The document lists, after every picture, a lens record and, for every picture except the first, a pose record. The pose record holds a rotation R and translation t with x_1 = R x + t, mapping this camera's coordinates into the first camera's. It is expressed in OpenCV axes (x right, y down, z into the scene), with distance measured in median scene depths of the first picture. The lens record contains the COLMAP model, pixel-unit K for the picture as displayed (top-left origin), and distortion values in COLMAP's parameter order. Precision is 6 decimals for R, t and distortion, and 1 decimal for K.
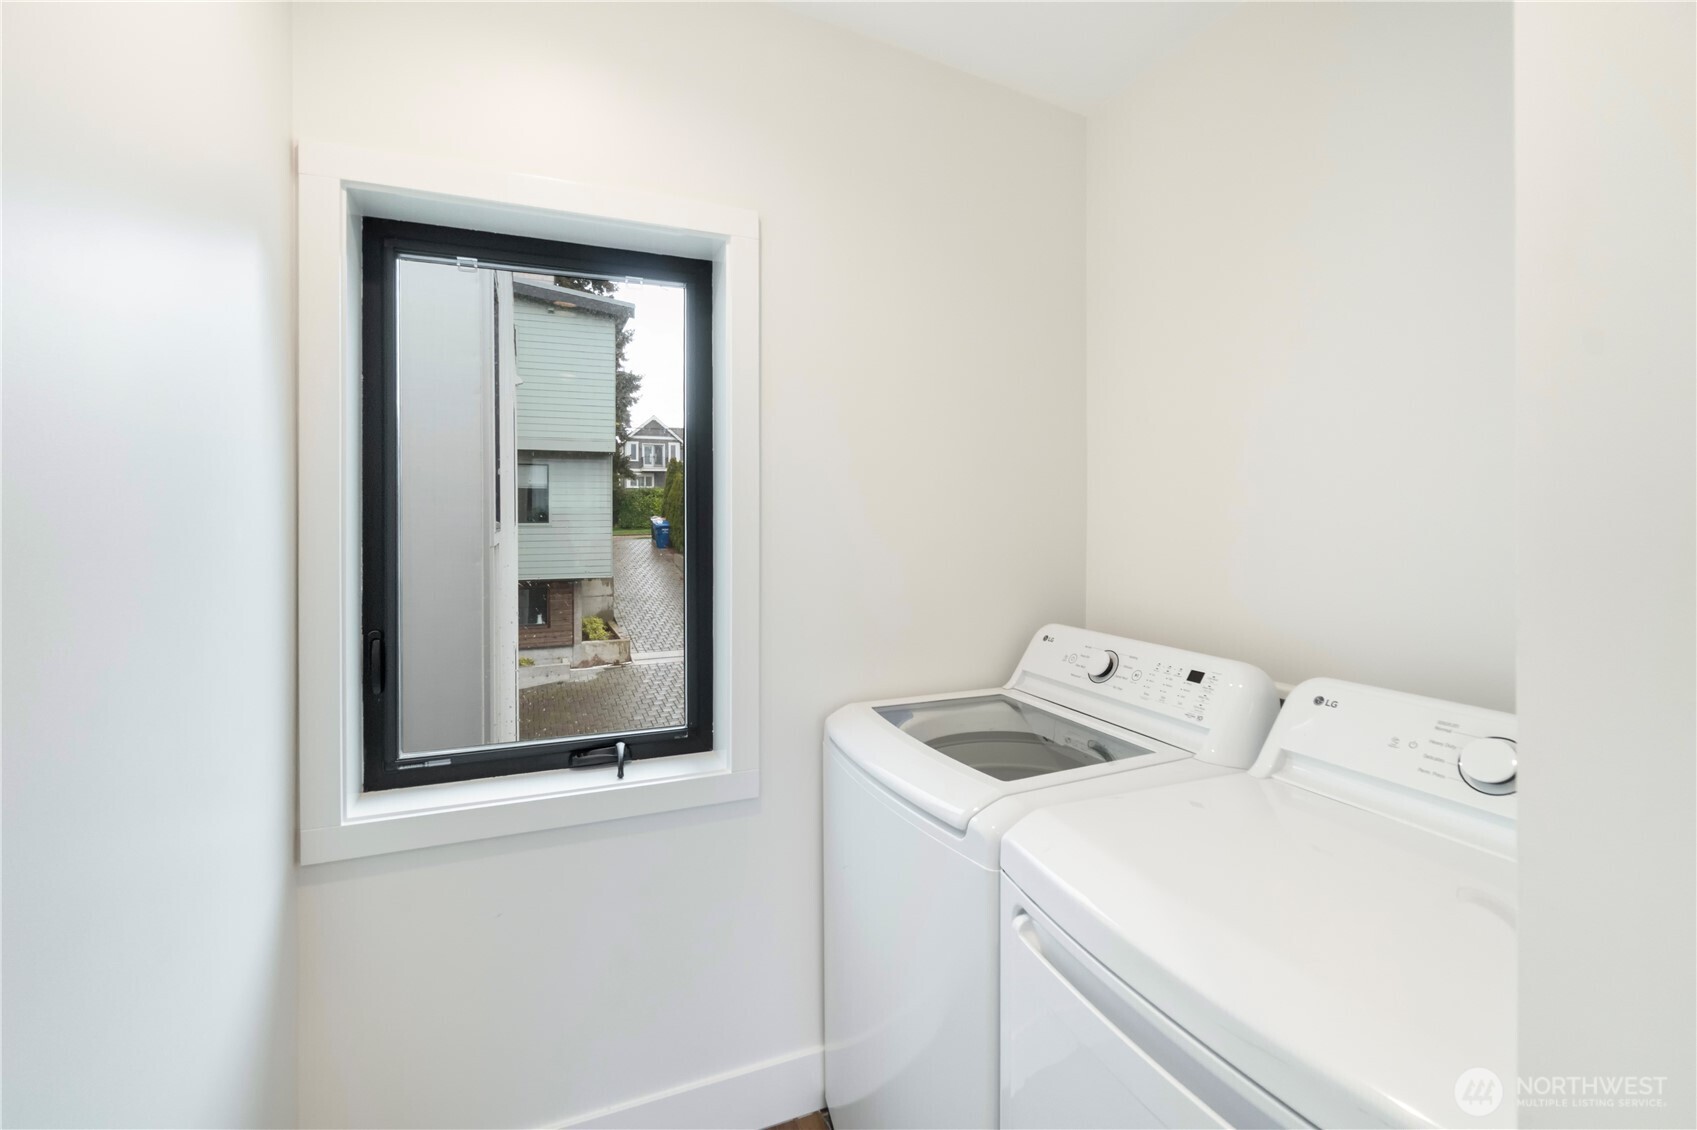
lens RADIAL K [[743.5, 0, 837.3], [0, 743.5, 555.7], [0, 0, 1]] dist [-0.003426, -0.000114]
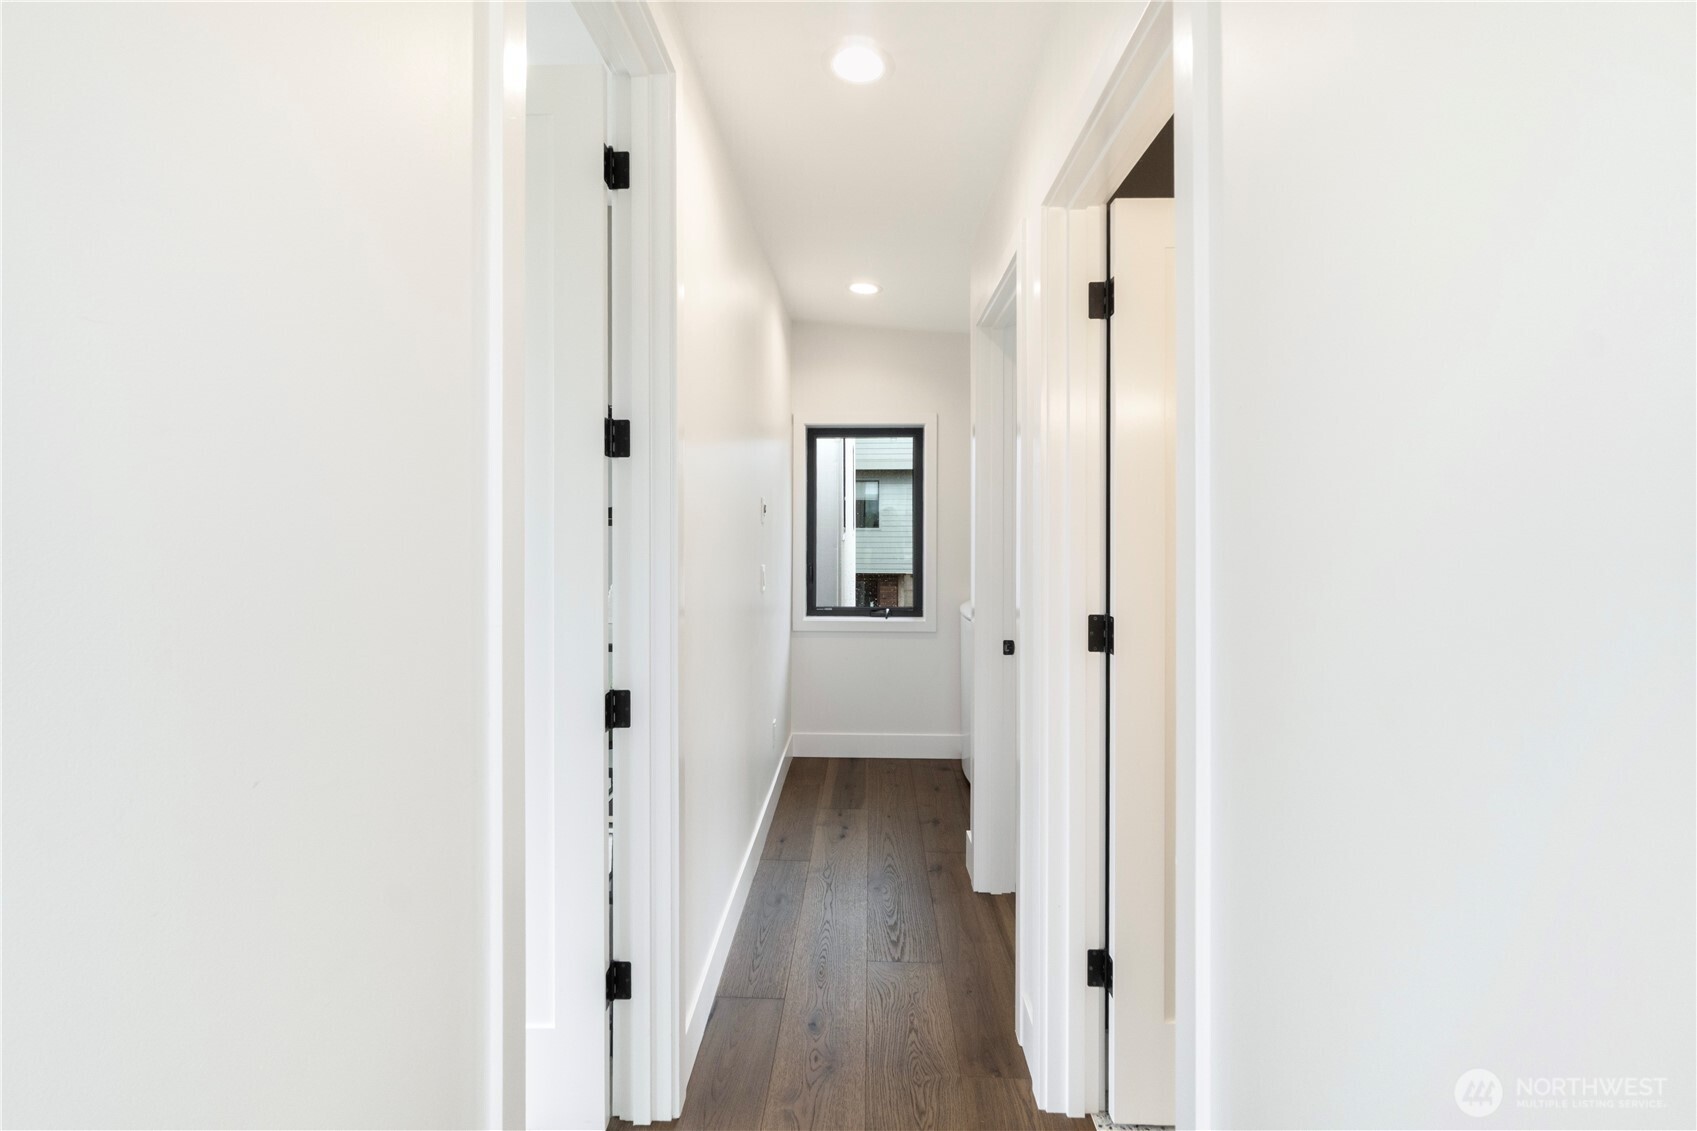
lens RADIAL K [[743.5, 0, 848.4], [0, 743.5, 557.5], [0, 0, 1]] dist [-0.003426, -0.000114]
pose [[0.914425, 0.008189, -0.404672, 0.353394], [-0.009078, 0.999959, -0.000278, 0.036038], [0.404653, 0.003928, 0.914462, -0.807053]]
